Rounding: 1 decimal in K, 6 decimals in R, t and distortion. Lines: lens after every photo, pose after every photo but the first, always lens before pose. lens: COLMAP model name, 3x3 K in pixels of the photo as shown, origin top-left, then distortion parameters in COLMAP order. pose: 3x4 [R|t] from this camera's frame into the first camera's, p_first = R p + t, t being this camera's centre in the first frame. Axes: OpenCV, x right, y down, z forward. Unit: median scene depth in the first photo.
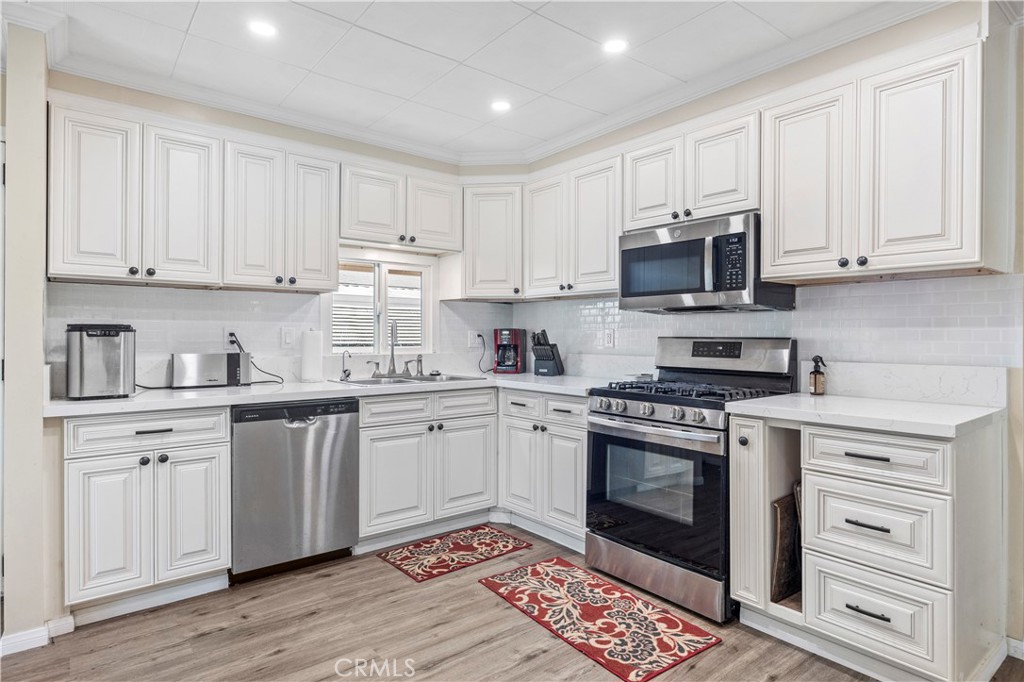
lens RADIAL K [[559.6, 0, 510.0], [0, 559.6, 336.7], [0, 0, 1]] dist [-0.005363, 0.000620]
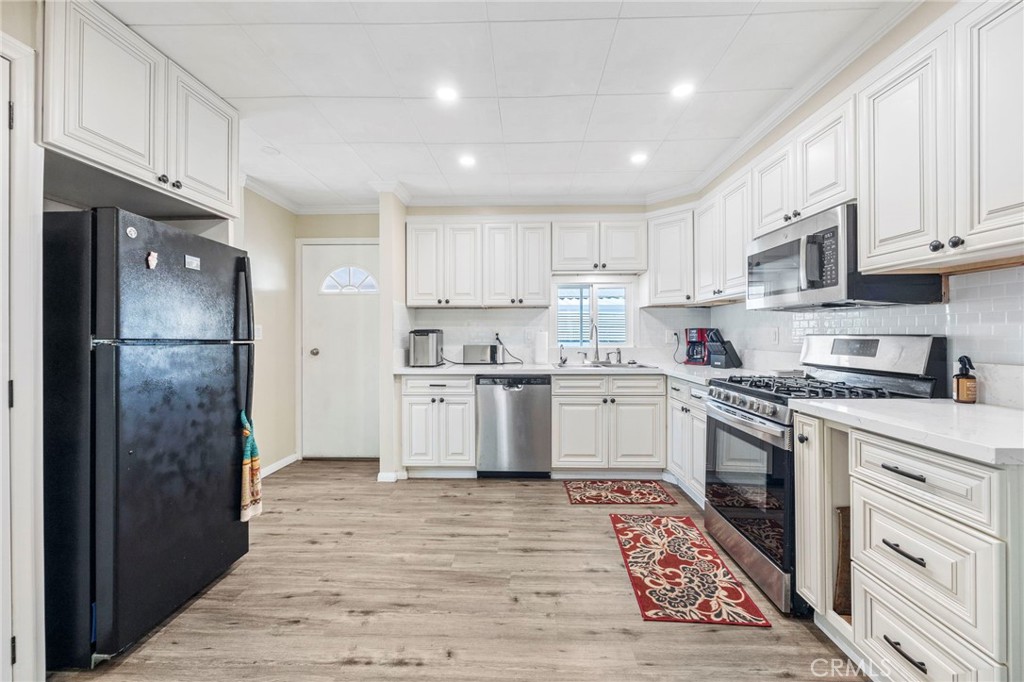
lens RADIAL K [[409.3, 0, 509.3], [0, 409.3, 334.7], [0, 0, 1]] dist [-0.006405, 0.000431]
pose [[0.758531, -0.004585, -0.651620, 0.432011], [0.003594, 0.999989, -0.002853, 0.001070], [0.651627, -0.000178, 0.758540, 0.092155]]
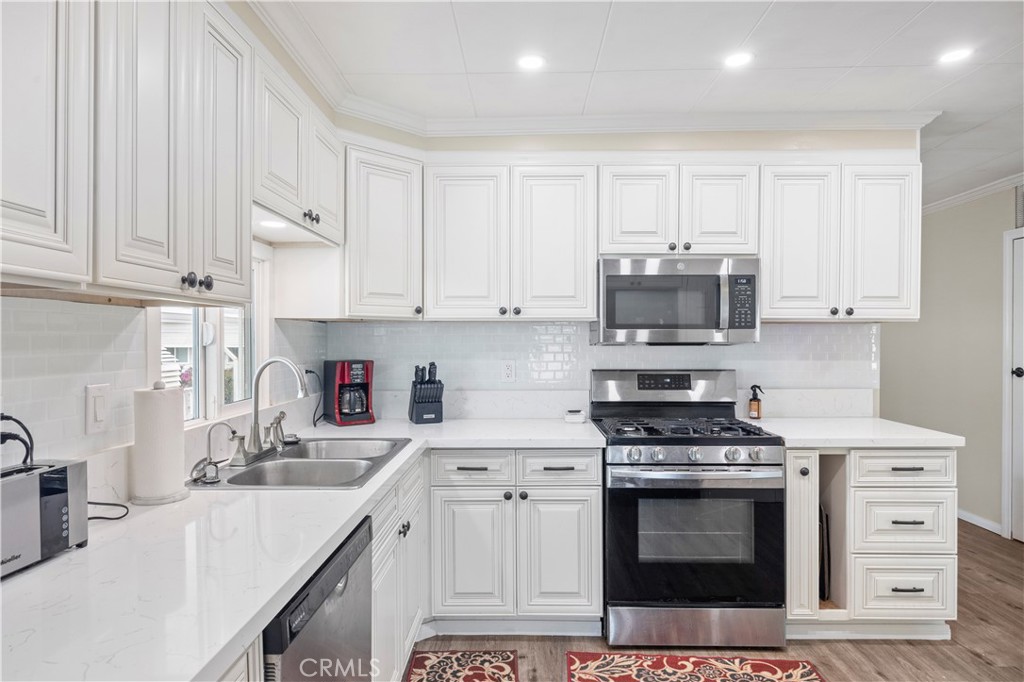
lens RADIAL K [[582.2, 0, 506.9], [0, 582.2, 343.0], [0, 0, 1]] dist [-0.002245, -0.002355]
pose [[0.638882, -0.010065, 0.769238, -0.713242], [0.005695, 0.999949, 0.008353, -0.066404], [-0.769283, -0.000956, 0.638907, 0.627844]]
